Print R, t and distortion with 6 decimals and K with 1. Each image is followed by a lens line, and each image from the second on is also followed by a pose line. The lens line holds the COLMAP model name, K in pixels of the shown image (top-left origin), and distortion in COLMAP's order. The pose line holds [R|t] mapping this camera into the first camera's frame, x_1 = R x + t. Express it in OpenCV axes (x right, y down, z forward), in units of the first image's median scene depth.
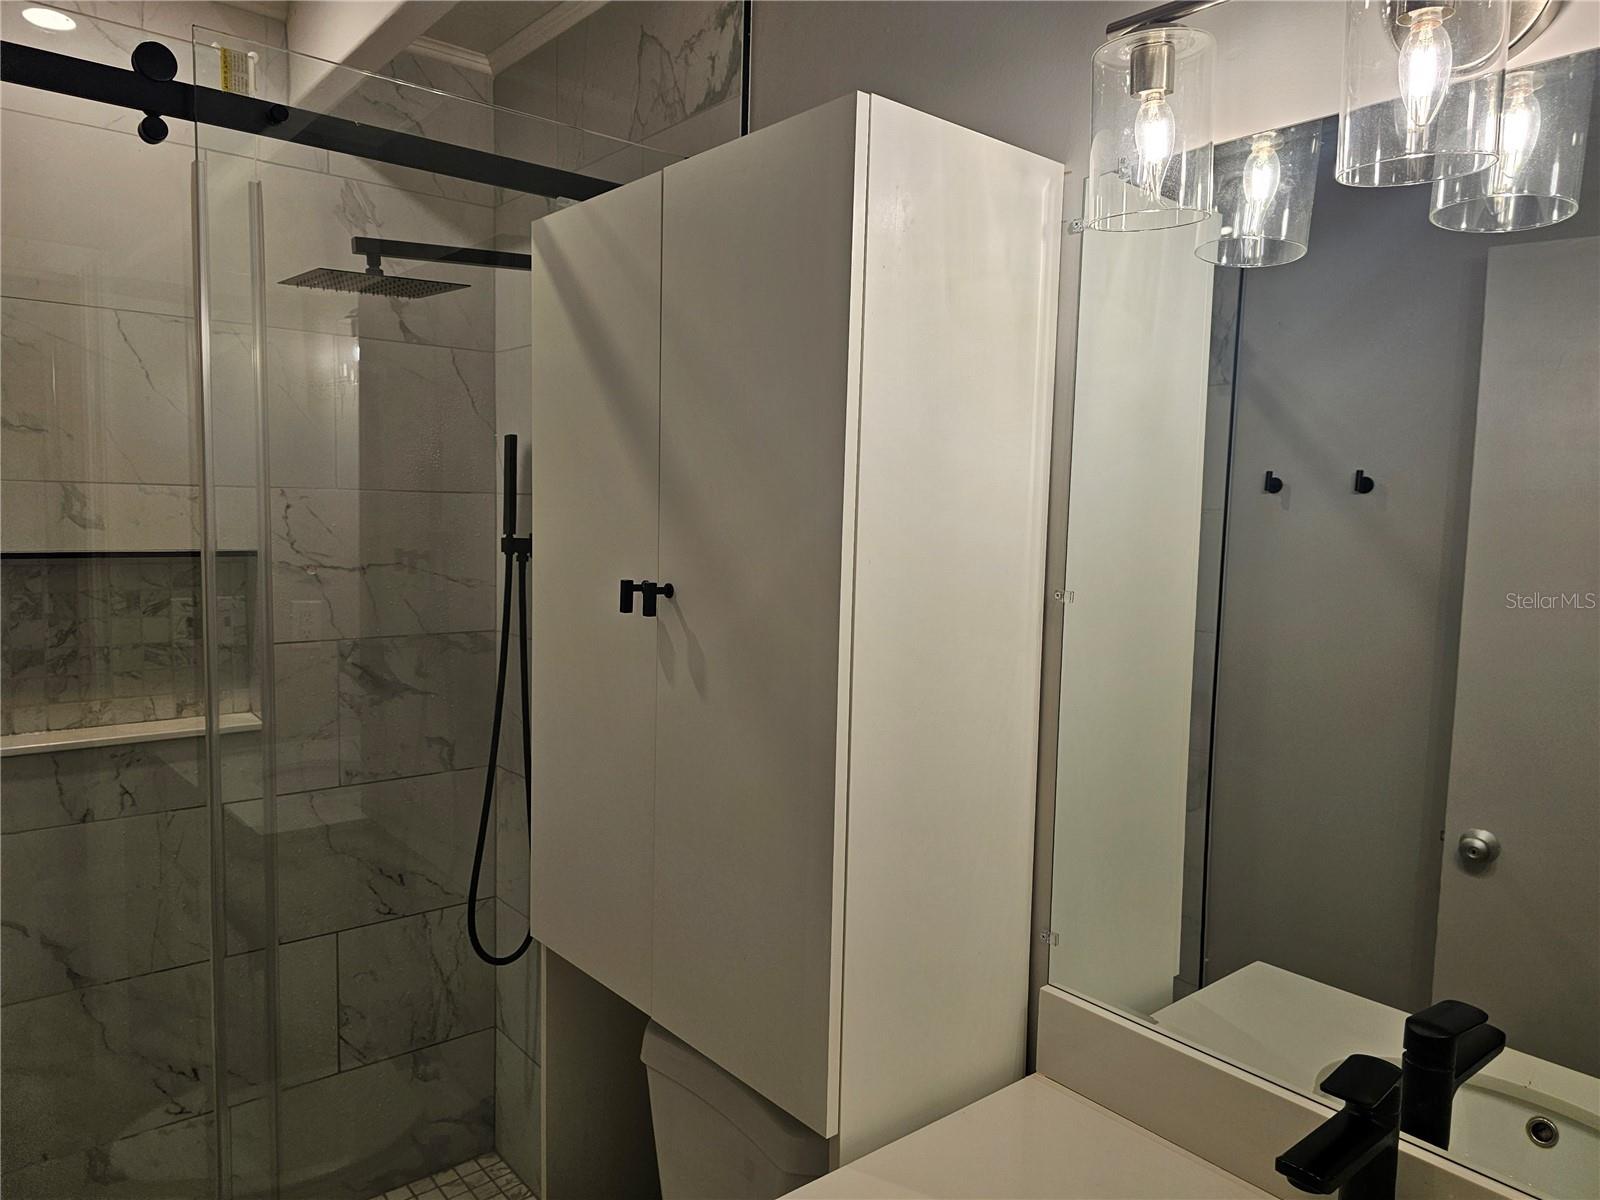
lens RADIAL K [[1087.7, 0, 785.7], [0, 1087.7, 604.1], [0, 0, 1]] dist [0.033631, -0.024224]
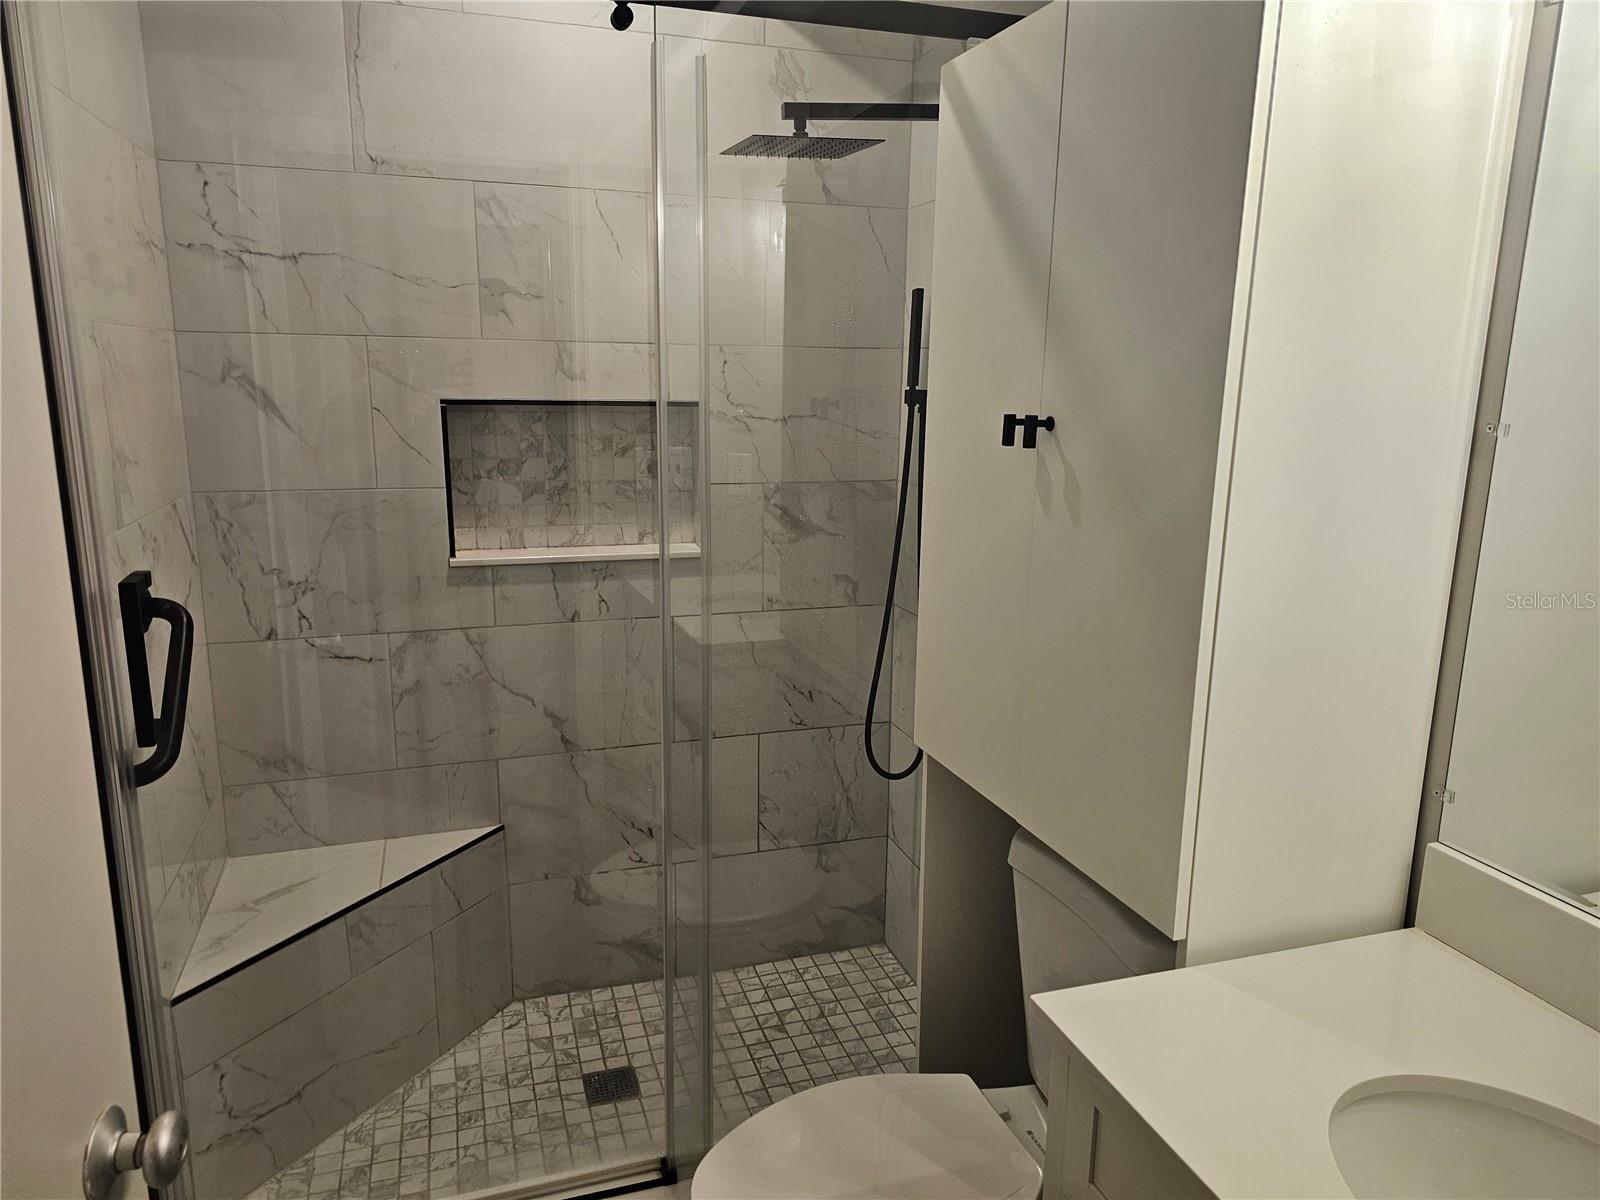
lens RADIAL K [[1075.7, 0, 800.0], [0, 1075.7, 600.0], [0, 0, 1]] dist [0.091181, -0.095339]
pose [[0.935190, 0.062085, -0.348663, 0.026732], [-0.023437, 0.993205, 0.113993, 0.027564], [0.353371, -0.098434, 0.930290, -0.044386]]
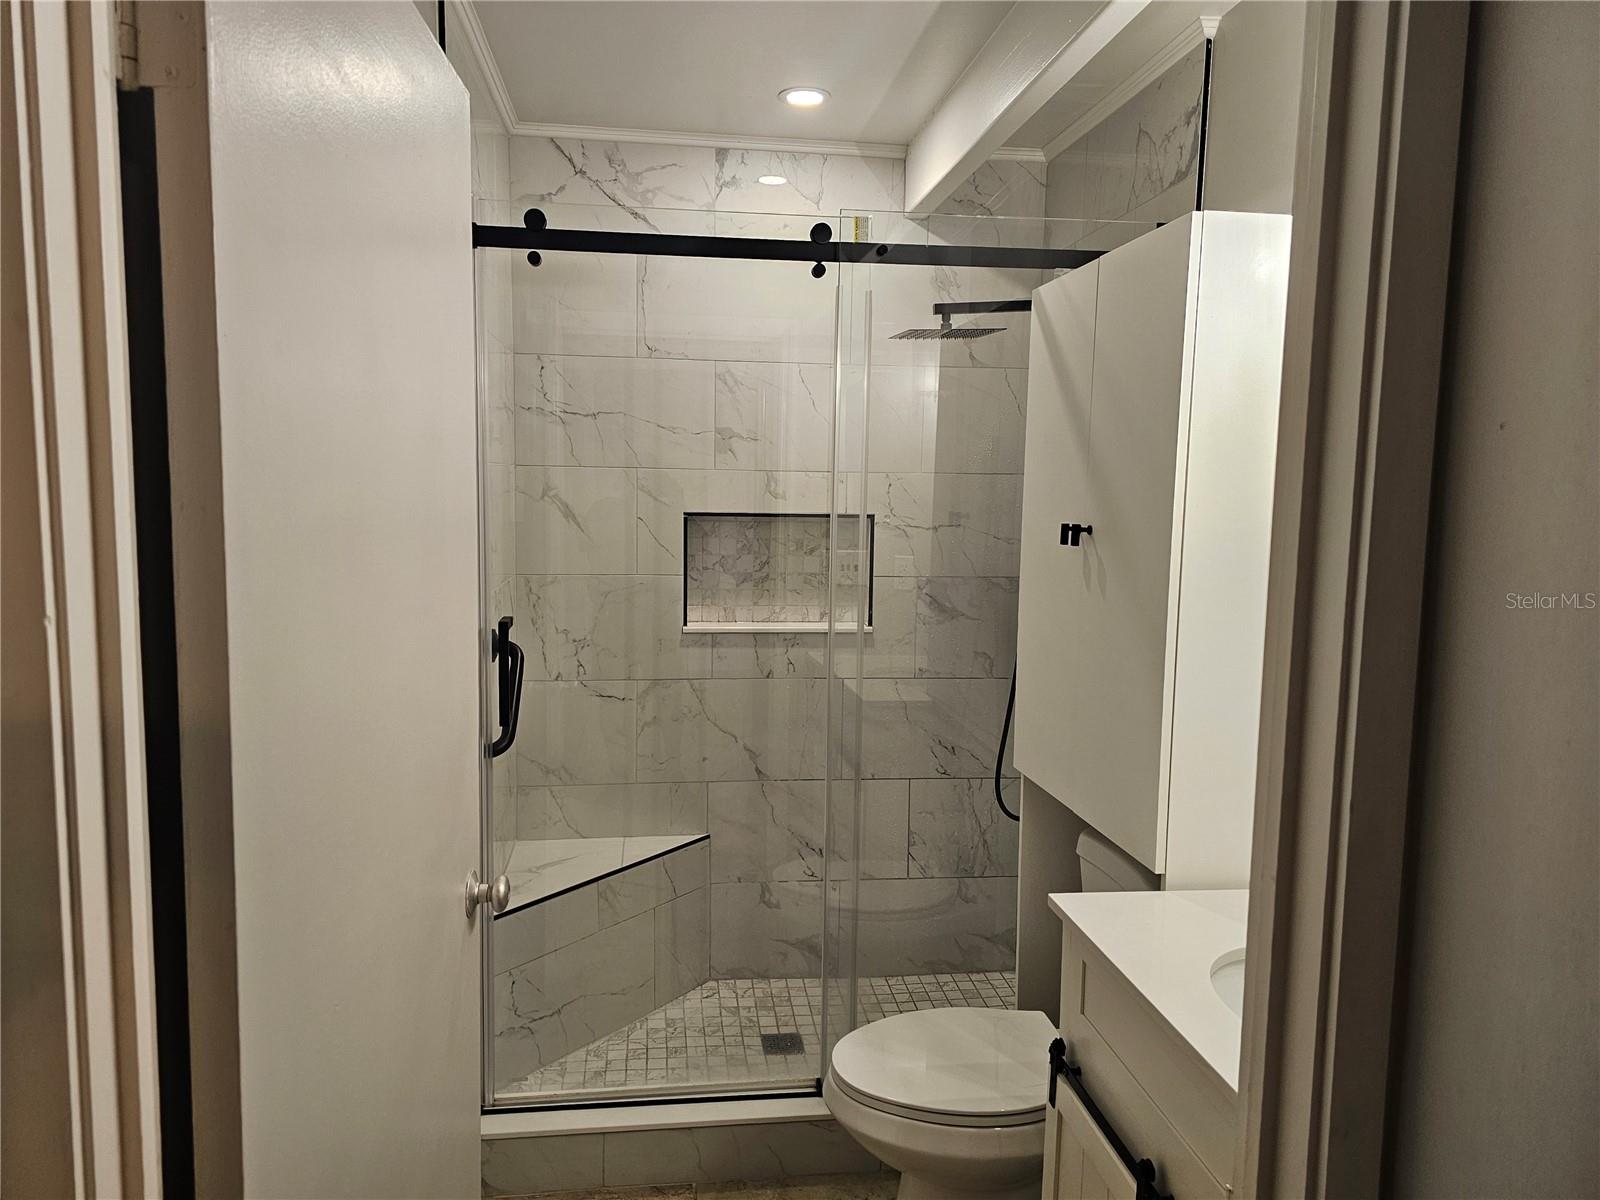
lens RADIAL K [[1082.7, 0, 792.5], [0, 1082.7, 590.4], [0, 0, 1]] dist [0.141355, -0.180934]
pose [[0.851695, 0.042218, -0.522335, 0.224391], [-0.045179, 0.998954, 0.007074, 0.052393], [0.522087, 0.017574, 0.852711, -0.350965]]
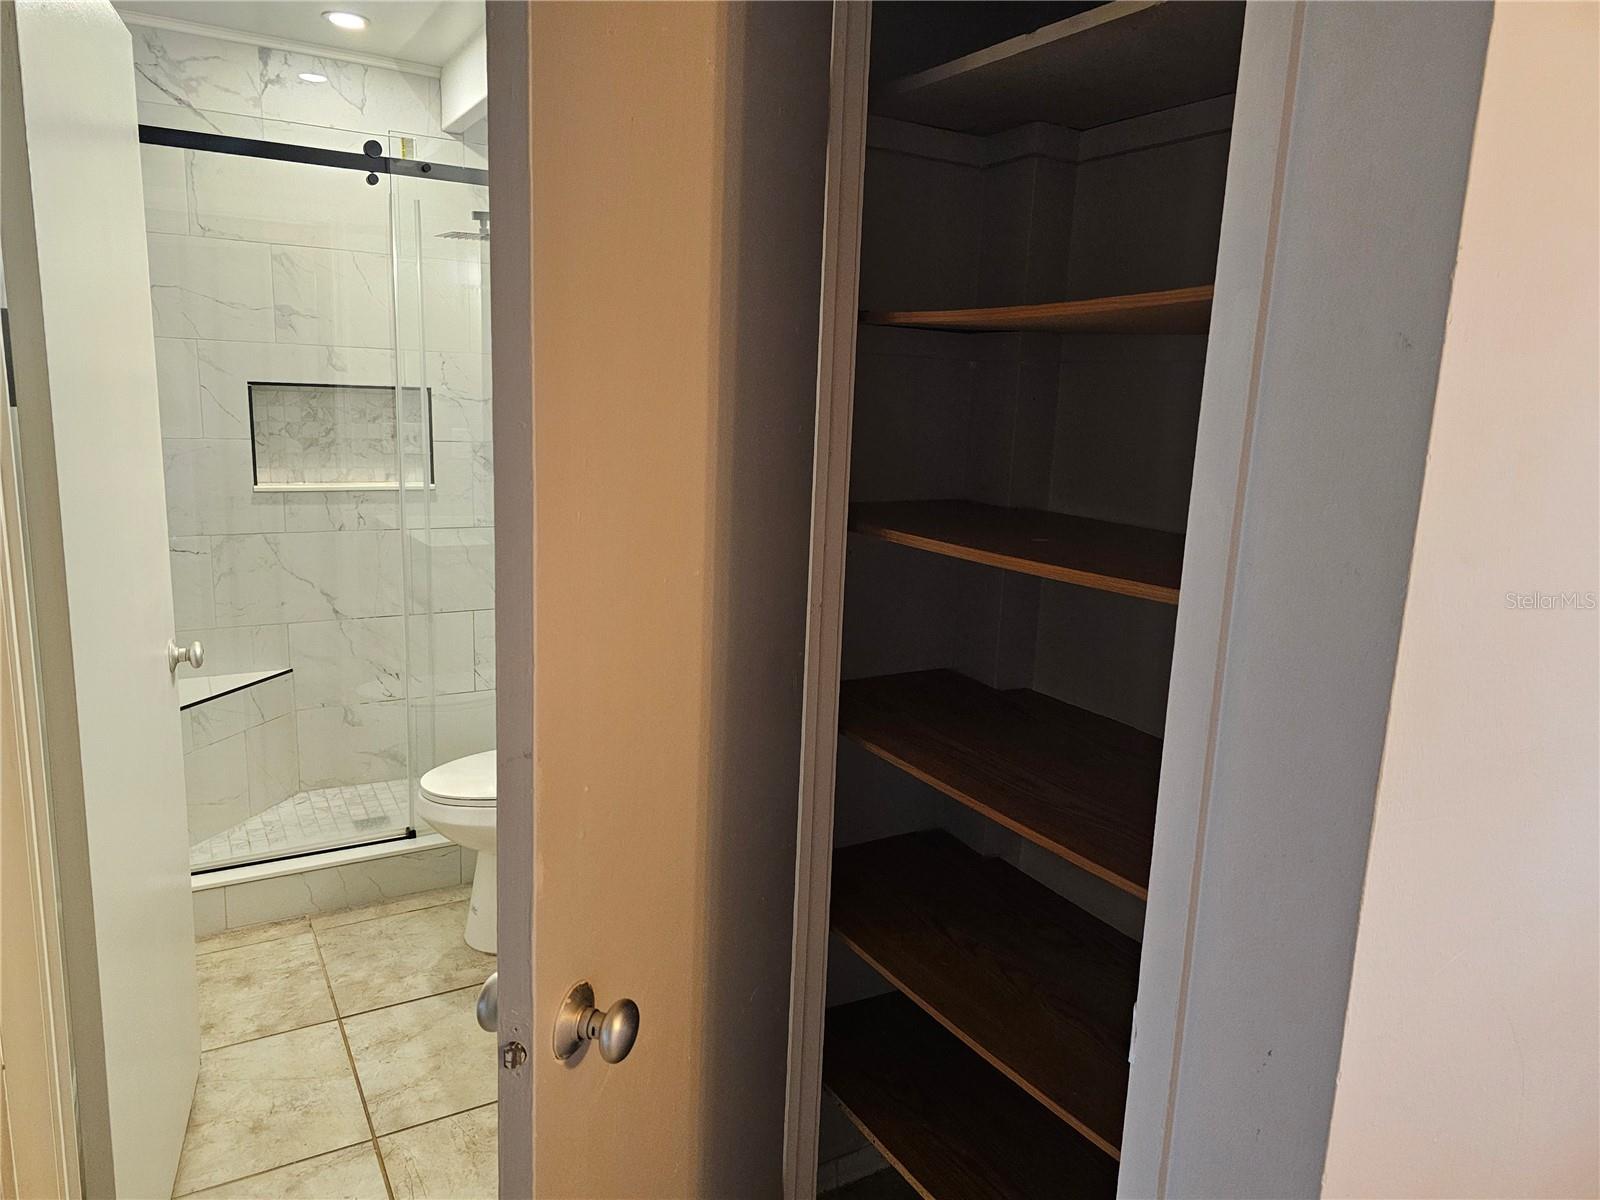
lens RADIAL K [[1092.3, 0, 797.3], [0, 1092.3, 593.9], [0, 0, 1]] dist [0.085721, -0.108837]
pose [[0.988243, 0.040249, -0.147496, 0.403541], [-0.027038, 0.995529, 0.090505, 0.109681], [0.150479, -0.085453, 0.984913, -0.728479]]
